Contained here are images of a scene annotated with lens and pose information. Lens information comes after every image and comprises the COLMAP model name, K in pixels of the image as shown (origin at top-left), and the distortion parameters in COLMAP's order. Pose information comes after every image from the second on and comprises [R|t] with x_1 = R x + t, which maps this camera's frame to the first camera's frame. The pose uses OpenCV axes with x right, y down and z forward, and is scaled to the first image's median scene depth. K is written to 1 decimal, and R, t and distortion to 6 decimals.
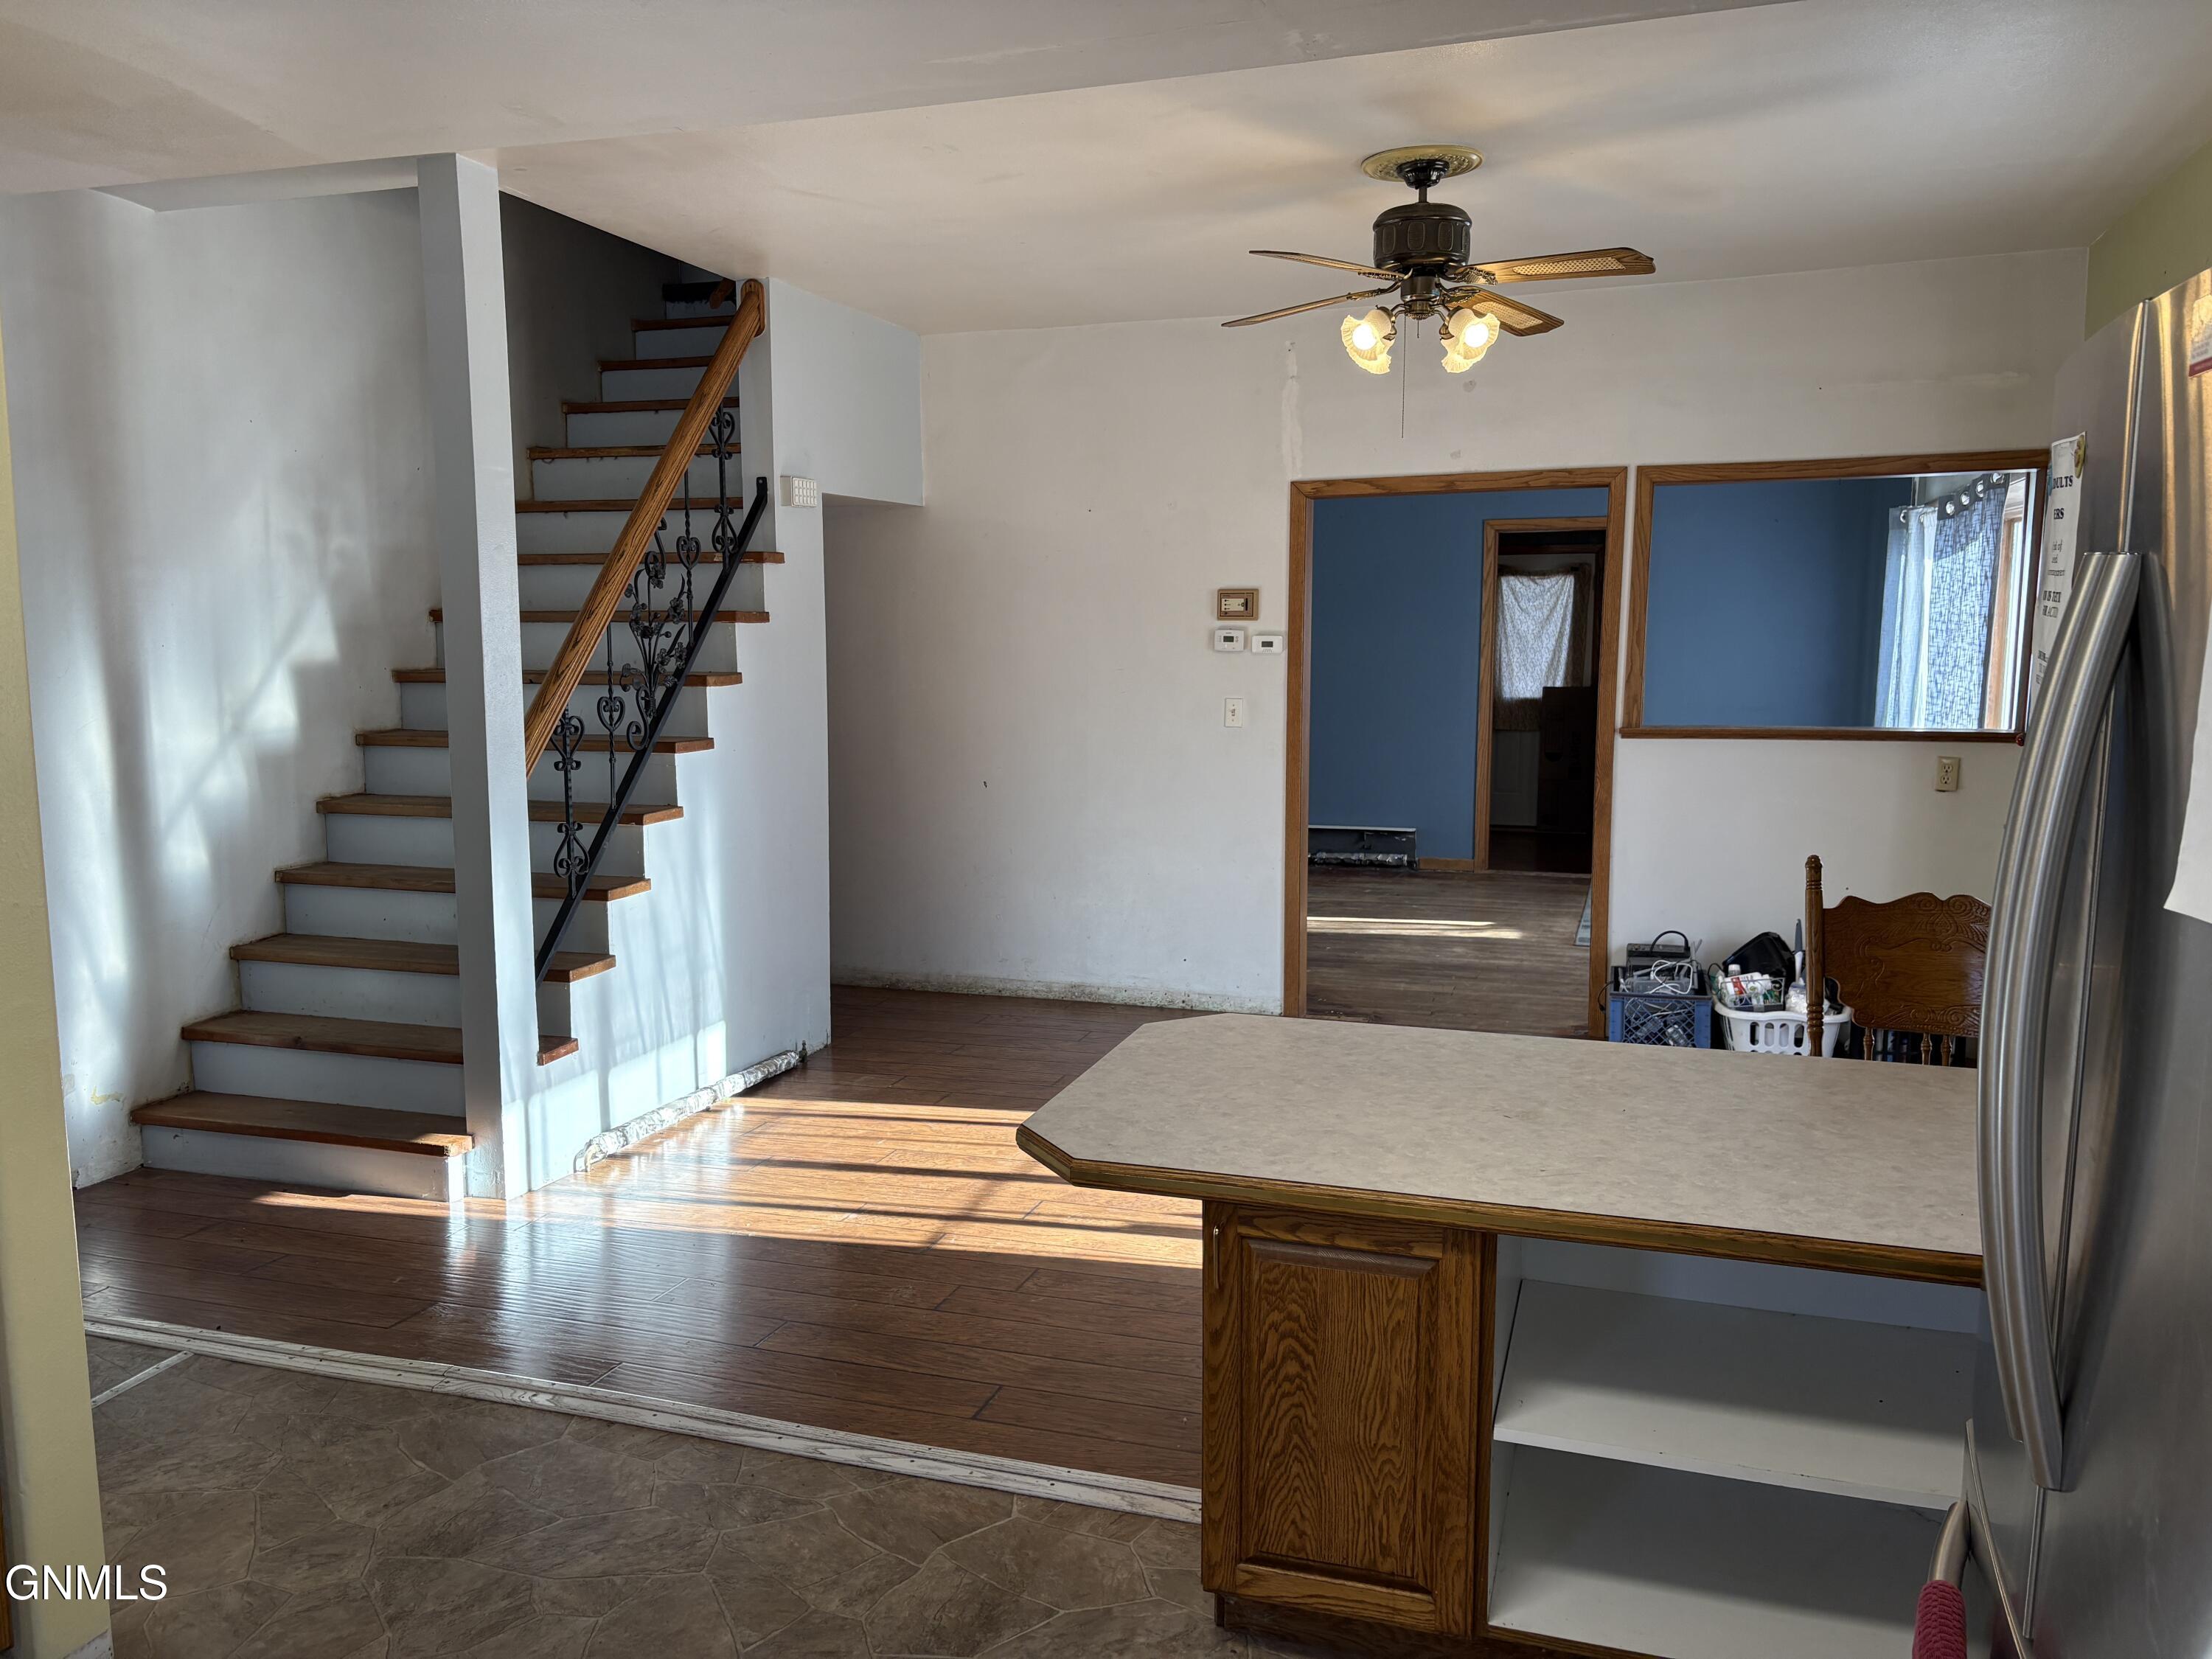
lens RADIAL K [[1669.1, 0, 1119.6], [0, 1669.1, 864.9], [0, 0, 1]] dist [0.056802, -0.060129]
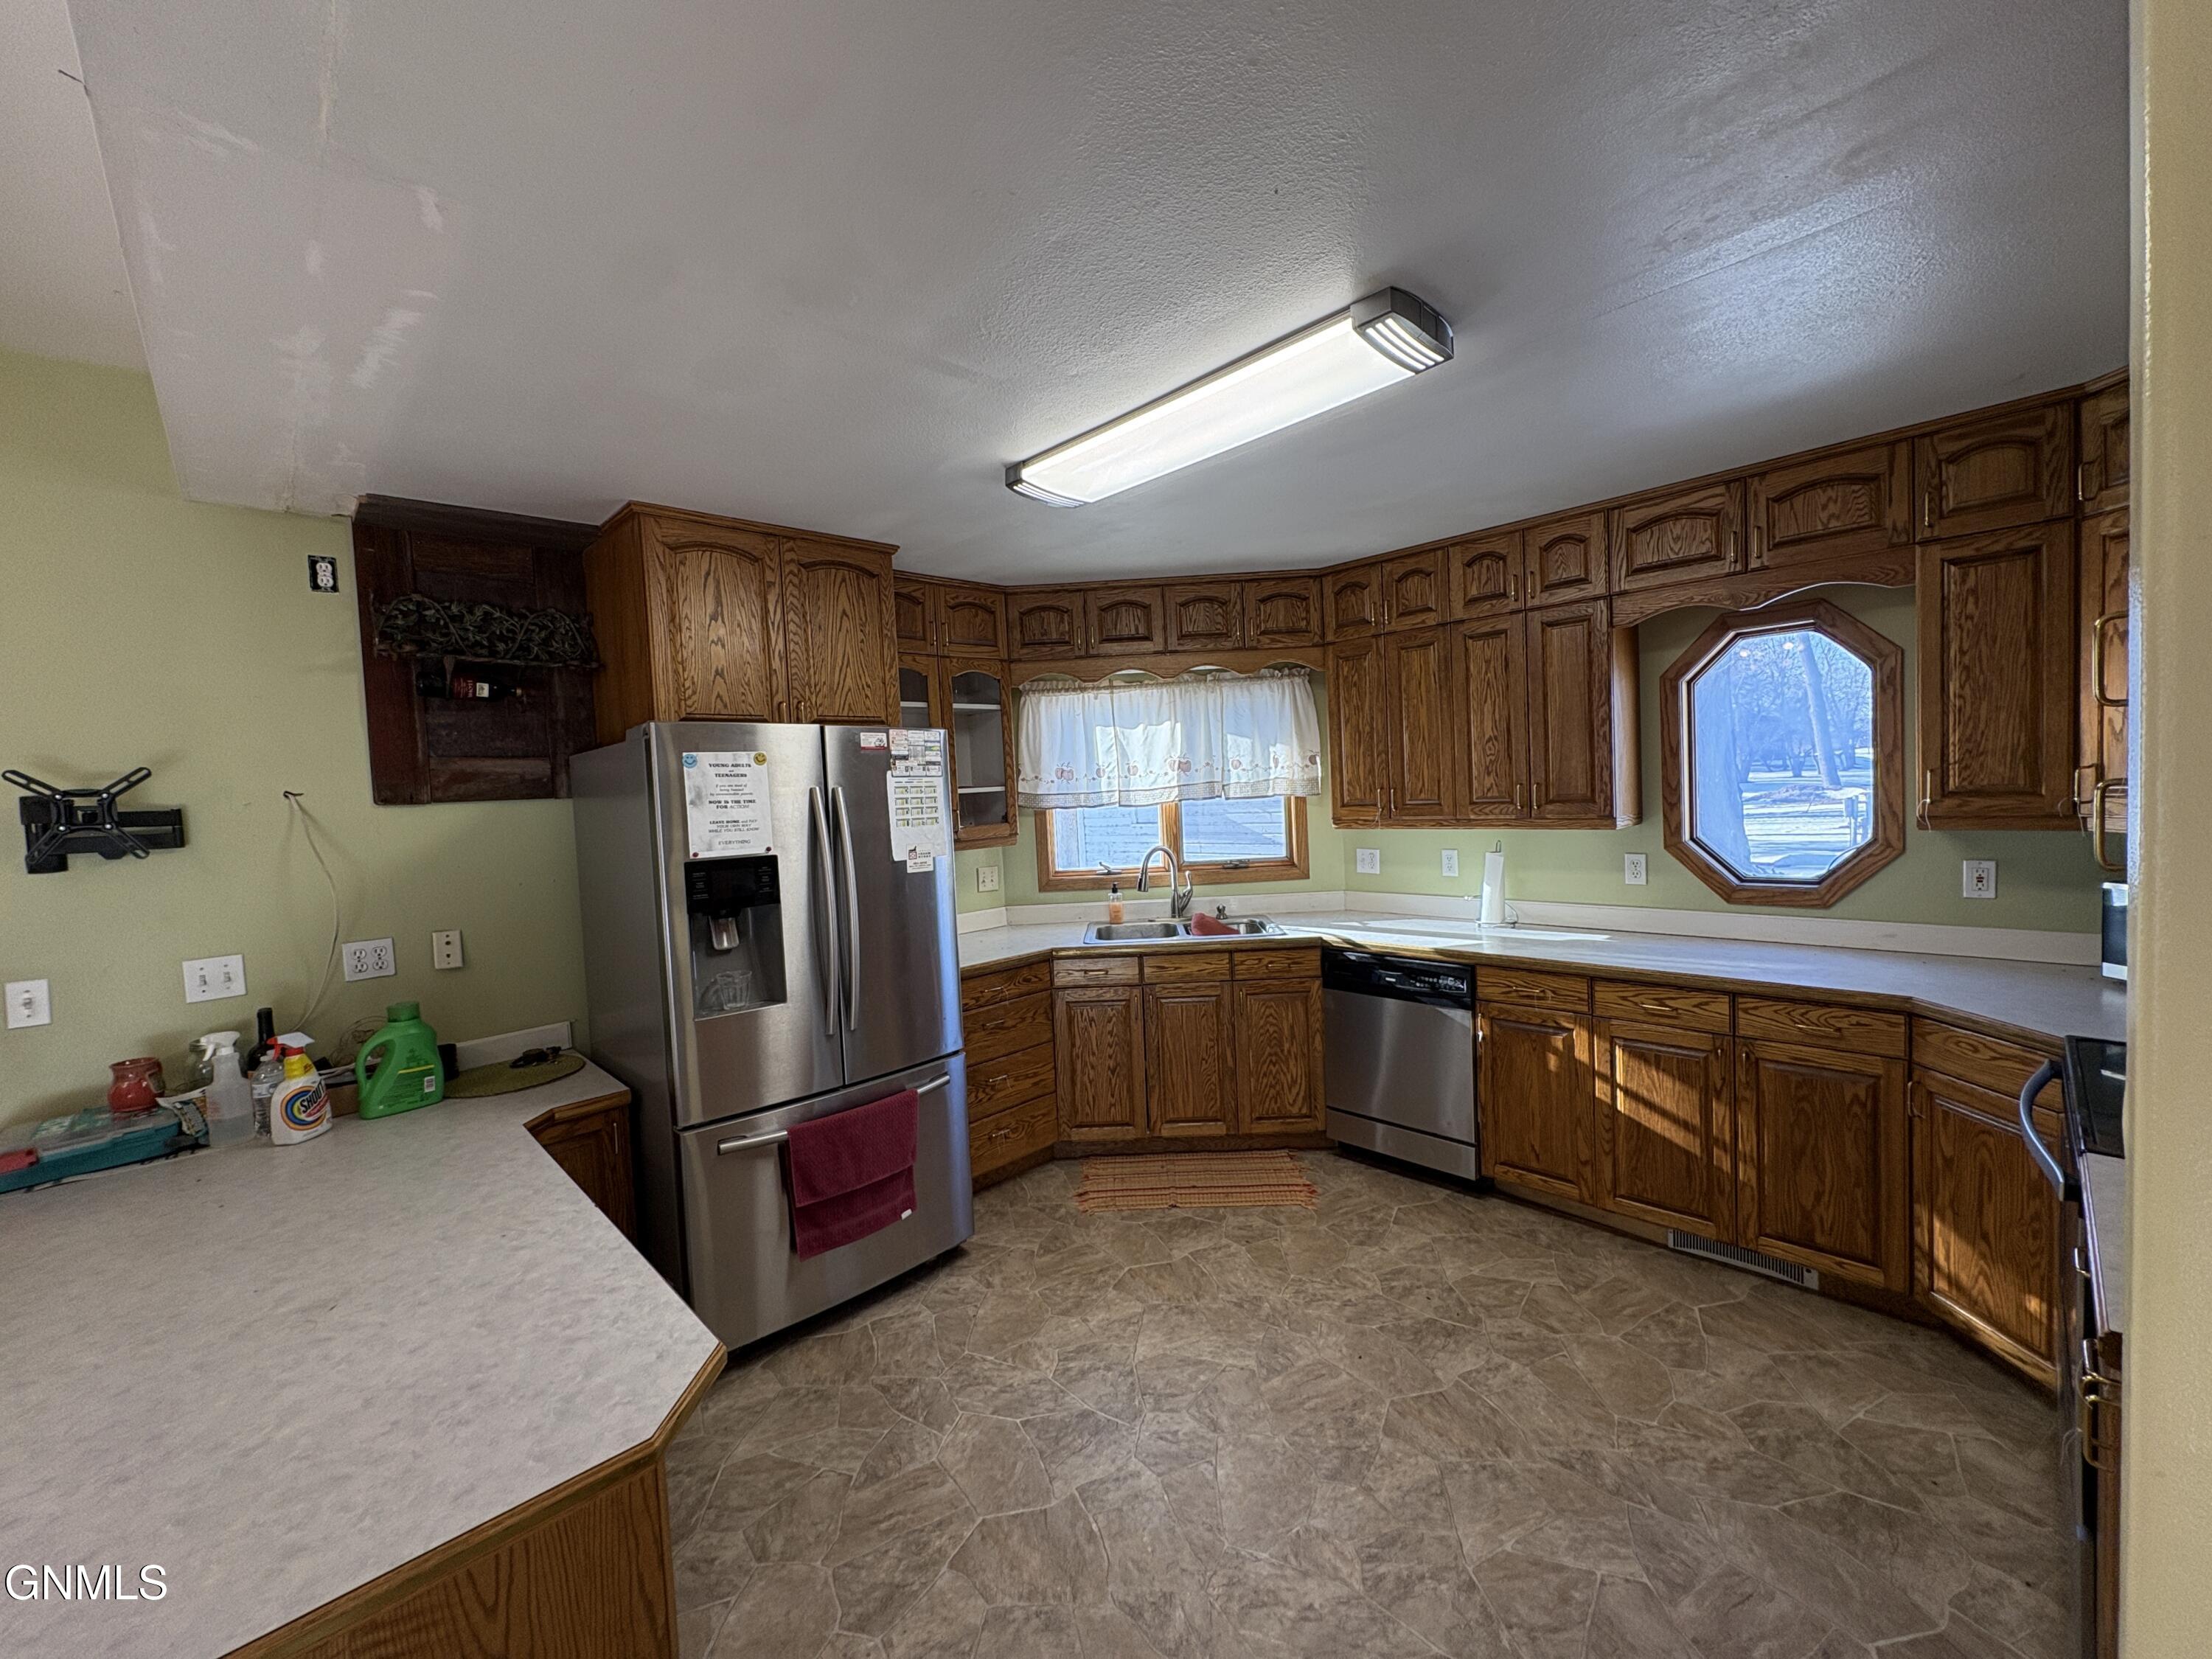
lens RADIAL K [[879.9, 0, 1108.6], [0, 879.9, 829.0], [0, 0, 1]] dist [0.002394, -0.000416]
pose [[-0.881587, 0.023018, 0.471461, -0.252194], [0.118914, 0.977426, 0.174637, -0.098566], [-0.456798, 0.210021, -0.864423, 0.655470]]
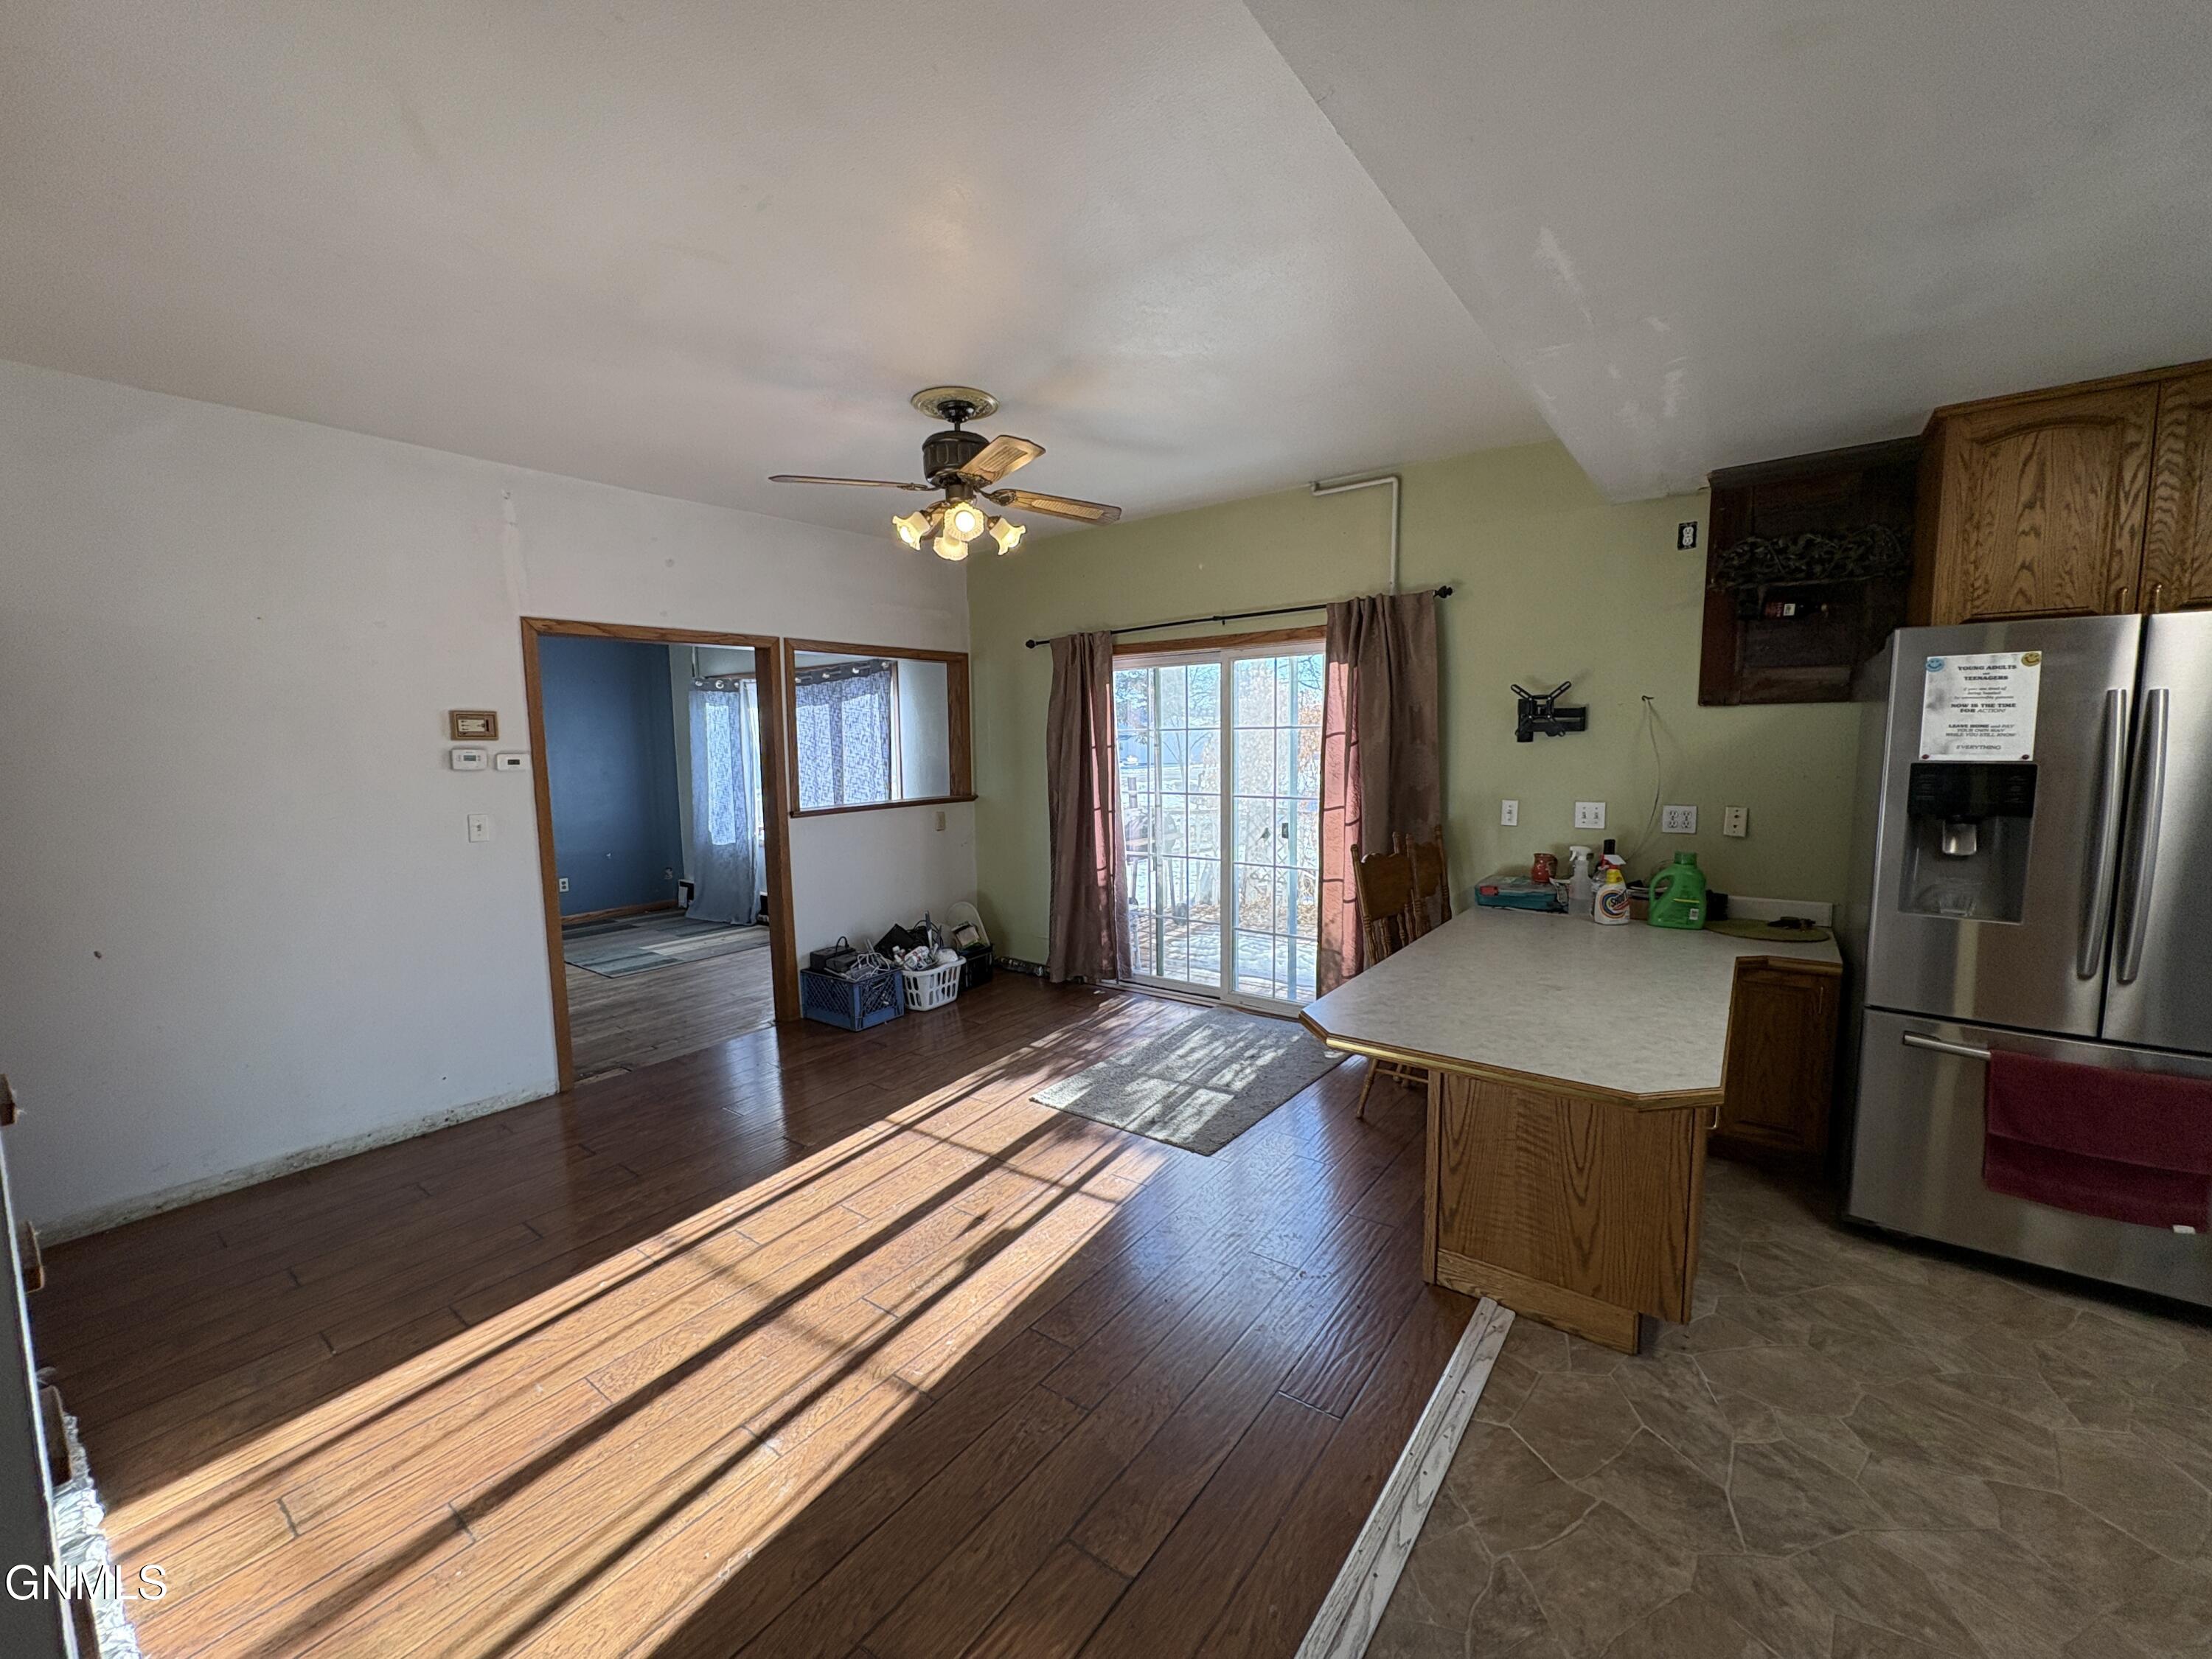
lens RADIAL K [[879.9, 0, 1109.7], [0, 879.9, 830.4], [0, 0, 1]] dist [0.002394, -0.000416]
pose [[0.320892, -0.097959, 0.942036, -0.451811], [0.150244, 0.987307, 0.051488, -0.081071], [-0.935123, 0.125013, 0.331536, 0.616072]]
